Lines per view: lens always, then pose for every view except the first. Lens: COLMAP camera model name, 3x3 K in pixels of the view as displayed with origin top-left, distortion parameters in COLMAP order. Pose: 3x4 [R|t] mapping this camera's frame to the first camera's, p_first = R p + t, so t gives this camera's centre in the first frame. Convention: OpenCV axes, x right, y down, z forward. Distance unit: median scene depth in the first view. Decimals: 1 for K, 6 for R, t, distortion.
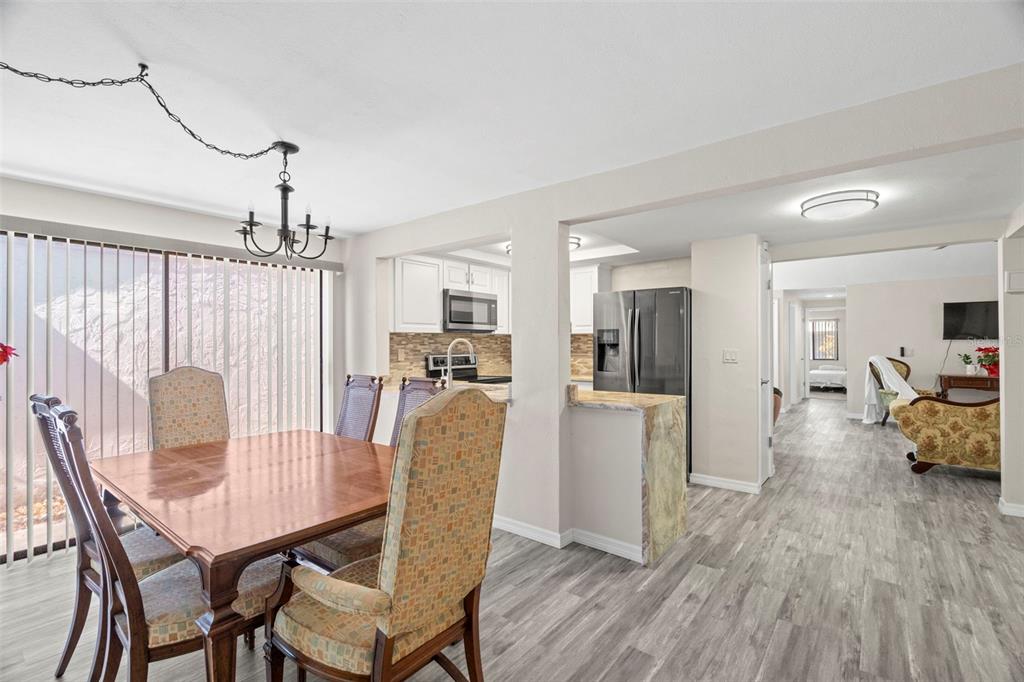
lens RADIAL K [[461.0, 0, 508.8], [0, 461.0, 341.3], [0, 0, 1]] dist [-0.000552, 0.000453]
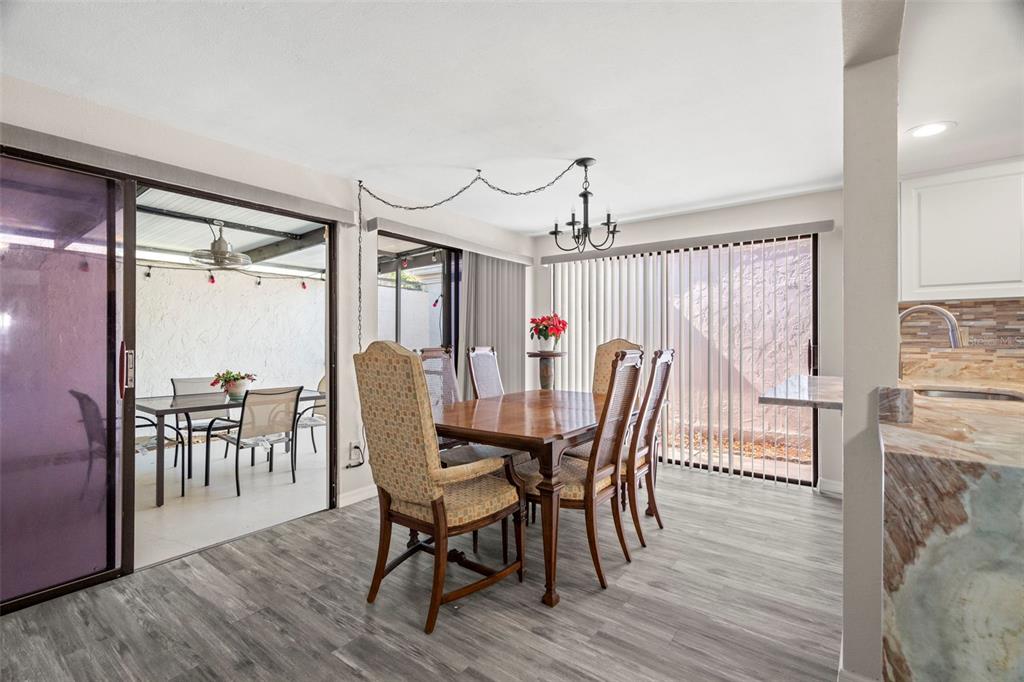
lens RADIAL K [[461.0, 0, 509.7], [0, 461.0, 339.1], [0, 0, 1]] dist [-0.000552, 0.000453]
pose [[0.029191, 0.010484, -0.999519, 0.749258], [0.006747, 0.999920, 0.010685, 0.044539], [0.999551, -0.007055, 0.029118, 0.741440]]
